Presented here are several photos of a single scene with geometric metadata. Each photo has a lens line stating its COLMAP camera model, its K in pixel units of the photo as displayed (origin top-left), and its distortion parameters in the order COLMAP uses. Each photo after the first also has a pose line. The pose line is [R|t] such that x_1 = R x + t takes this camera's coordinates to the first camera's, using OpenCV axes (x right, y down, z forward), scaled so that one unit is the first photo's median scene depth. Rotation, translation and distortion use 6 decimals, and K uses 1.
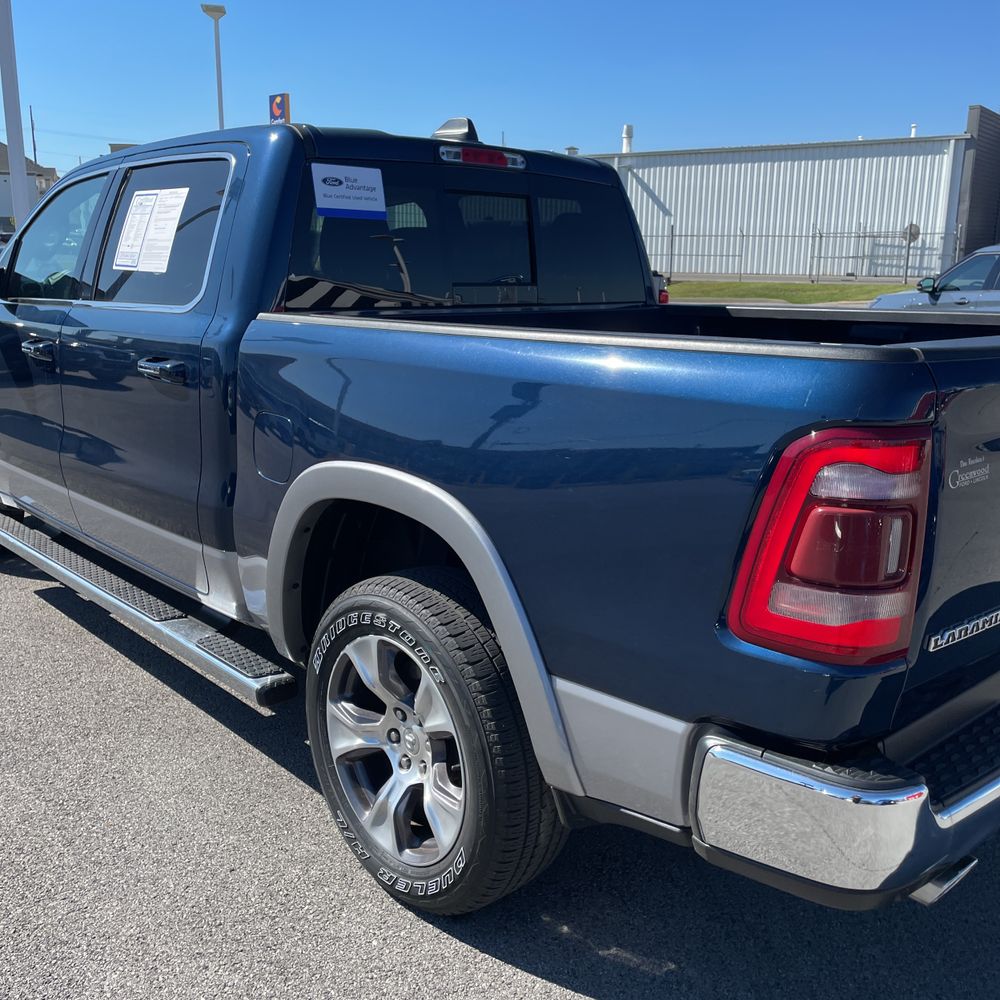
lens RADIAL K [[1018.1, 0, 500.0], [0, 1018.1, 500.0], [0, 0, 1]] dist [0.110962, -0.159506]
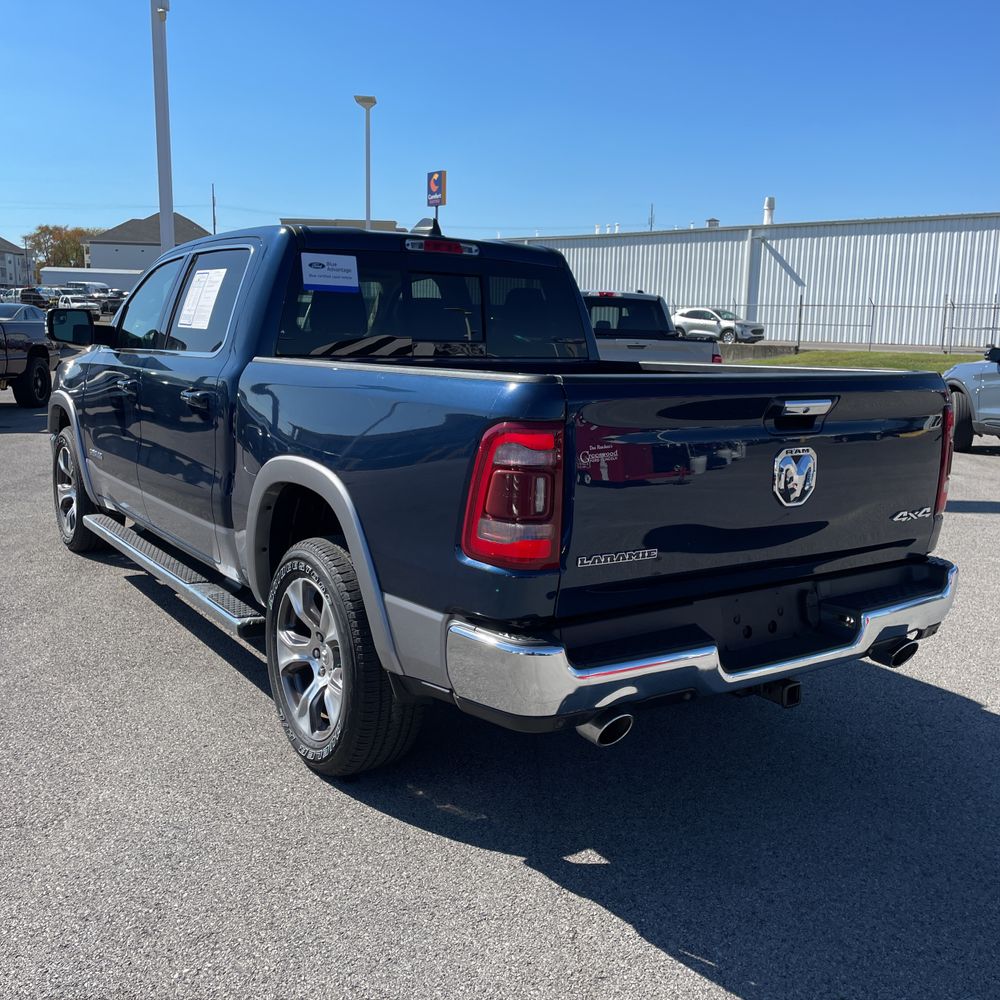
lens RADIAL K [[1018.1, 0, 500.0], [0, 1018.1, 500.0], [0, 0, 1]] dist [0.110962, -0.159506]
pose [[0.990033, 0.034345, -0.136583, 0.285177], [-0.042882, 0.997274, -0.060056, 0.080375], [0.134148, 0.065314, 0.988806, -0.321265]]
